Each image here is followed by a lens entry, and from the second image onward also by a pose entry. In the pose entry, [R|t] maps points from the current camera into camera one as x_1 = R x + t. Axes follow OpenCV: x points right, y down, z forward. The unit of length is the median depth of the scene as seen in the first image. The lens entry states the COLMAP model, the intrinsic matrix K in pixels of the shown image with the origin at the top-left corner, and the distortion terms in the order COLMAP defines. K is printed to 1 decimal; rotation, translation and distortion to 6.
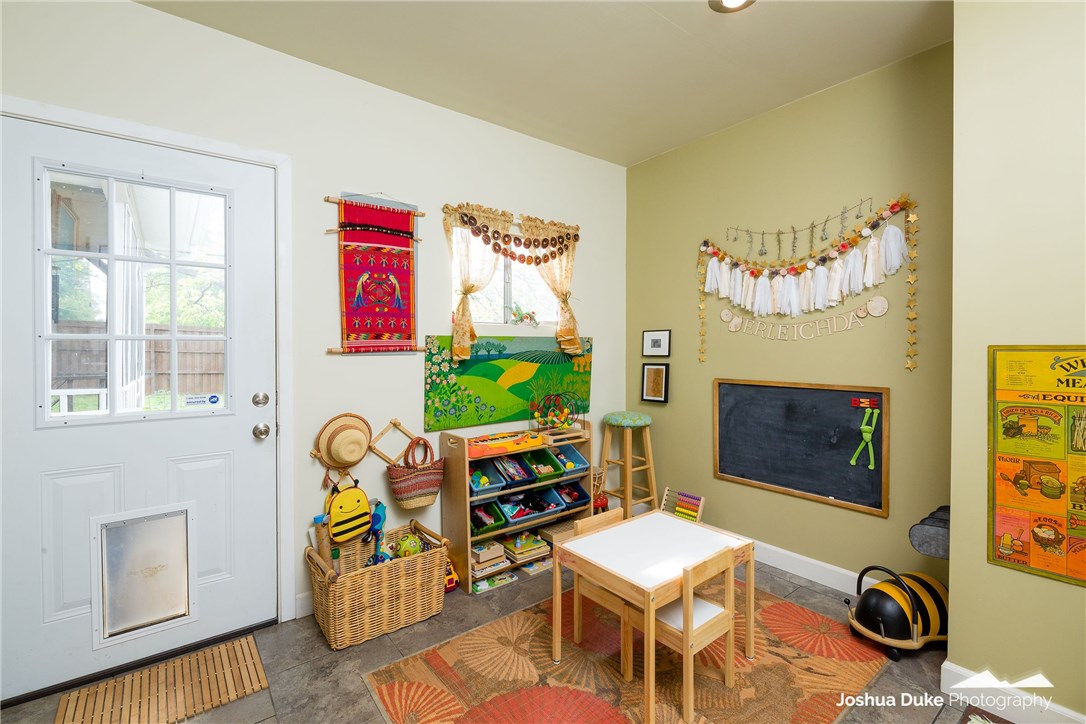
lens RADIAL K [[485.8, 0, 544.9], [0, 485.8, 348.2], [0, 0, 1]] dist [0.001043, 0.000121]
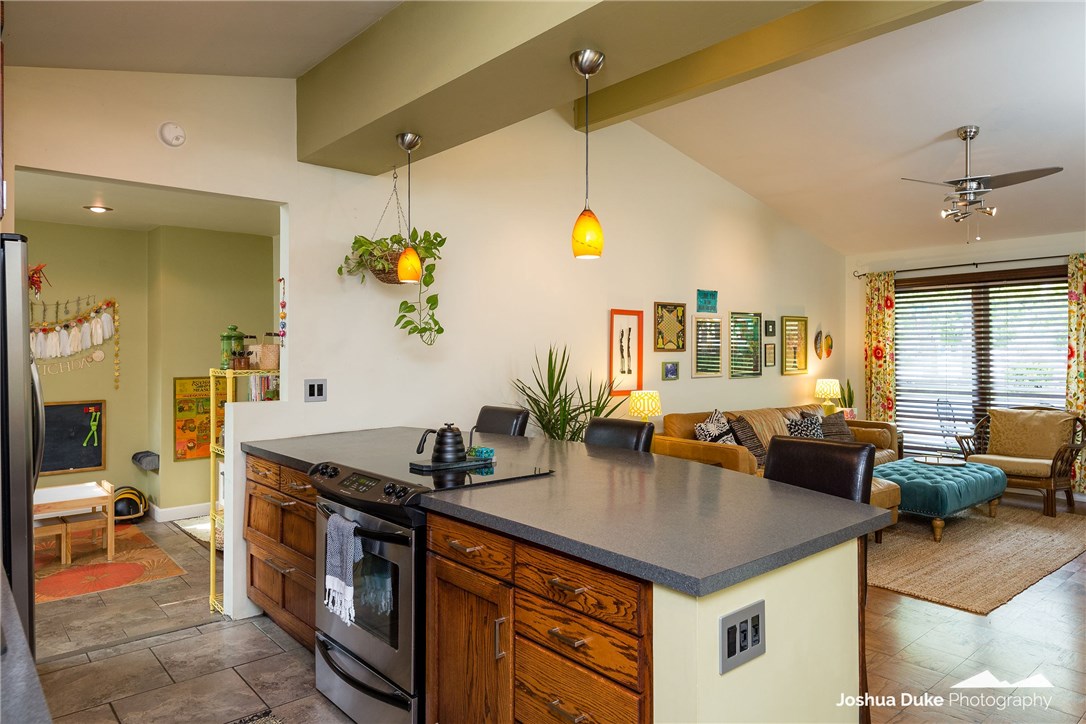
lens RADIAL K [[697.9, 0, 542.4], [0, 697.9, 344.3], [0, 0, 1]] dist [-0.001366, -0.001482]
pose [[-0.042328, 0.005789, 0.999087, -1.794057], [0.005137, 0.999971, -0.005576, -0.095238], [-0.999091, 0.004896, -0.042356, -0.497100]]
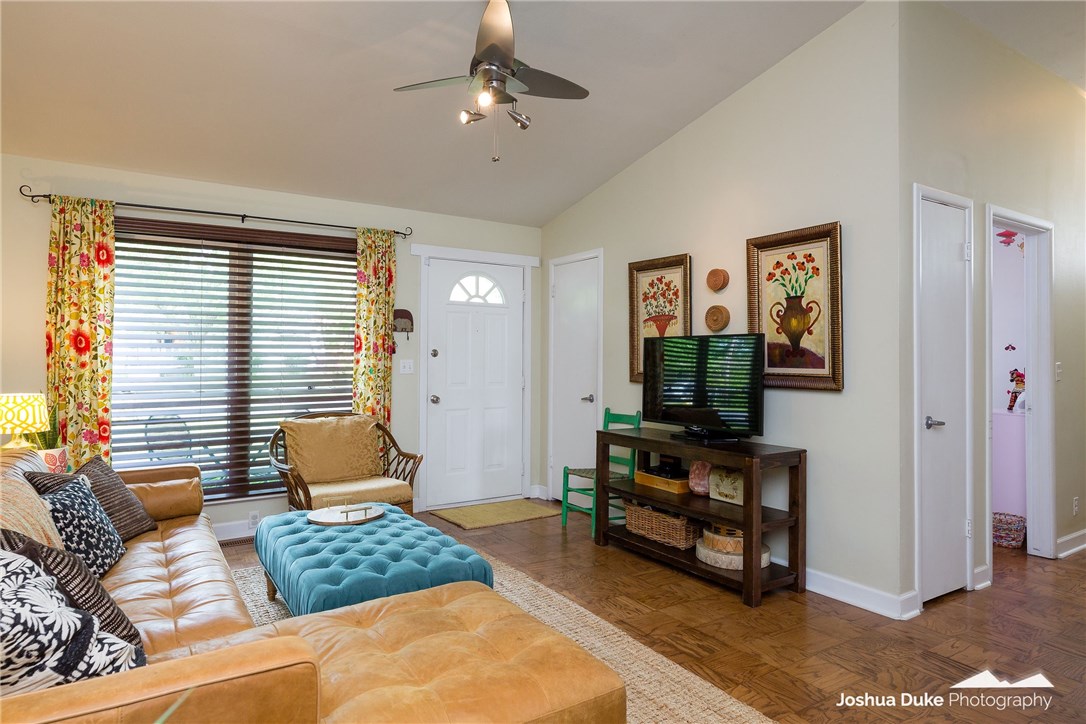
lens RADIAL K [[628.8, 0, 540.3], [0, 628.8, 354.7], [0, 0, 1]] dist [0.001883, 0.000505]
pose [[-0.995407, -0.003650, 0.095661, -0.150433], [-0.003914, 0.999989, -0.002573, -0.038812], [-0.095650, -0.002936, -0.995411, -0.667702]]
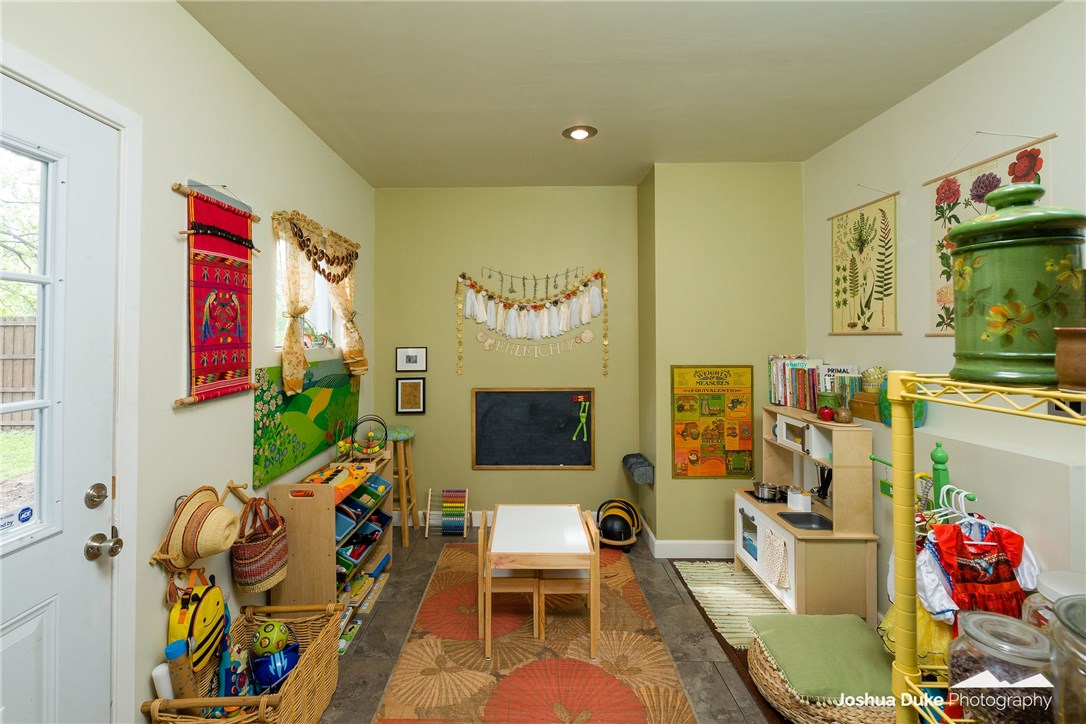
lens RADIAL K [[483.7, 0, 525.0], [0, 483.7, 327.2], [0, 0, 1]] dist [-0.000702, -0.000245]
pose [[0.632768, 0.011512, 0.774256, -0.583920], [0.005908, 0.999789, -0.019693, -0.076259], [-0.774319, 0.017035, 0.632567, 0.149630]]
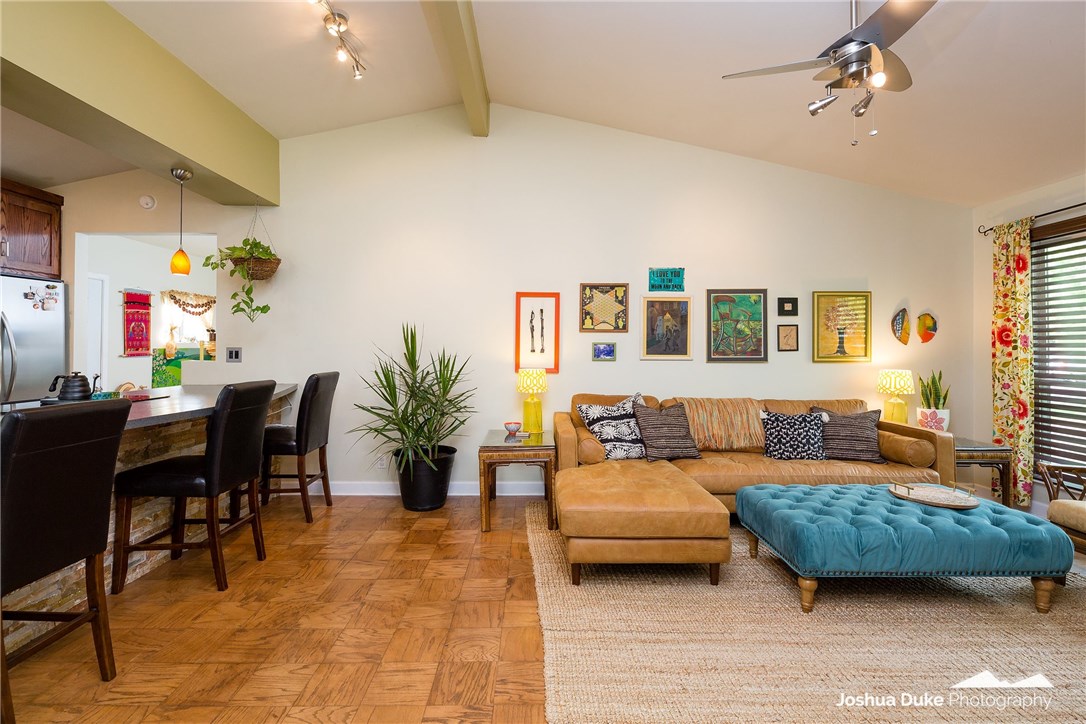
lens RADIAL K [[486.8, 0, 543.2], [0, 486.8, 341.5], [0, 0, 1]] dist [-0.004036, -0.000738]
pose [[0.612053, 0.010566, 0.790746, -0.919871], [-0.001003, 0.999920, -0.012585, -0.032214], [-0.790816, 0.006910, 0.612015, -1.812149]]
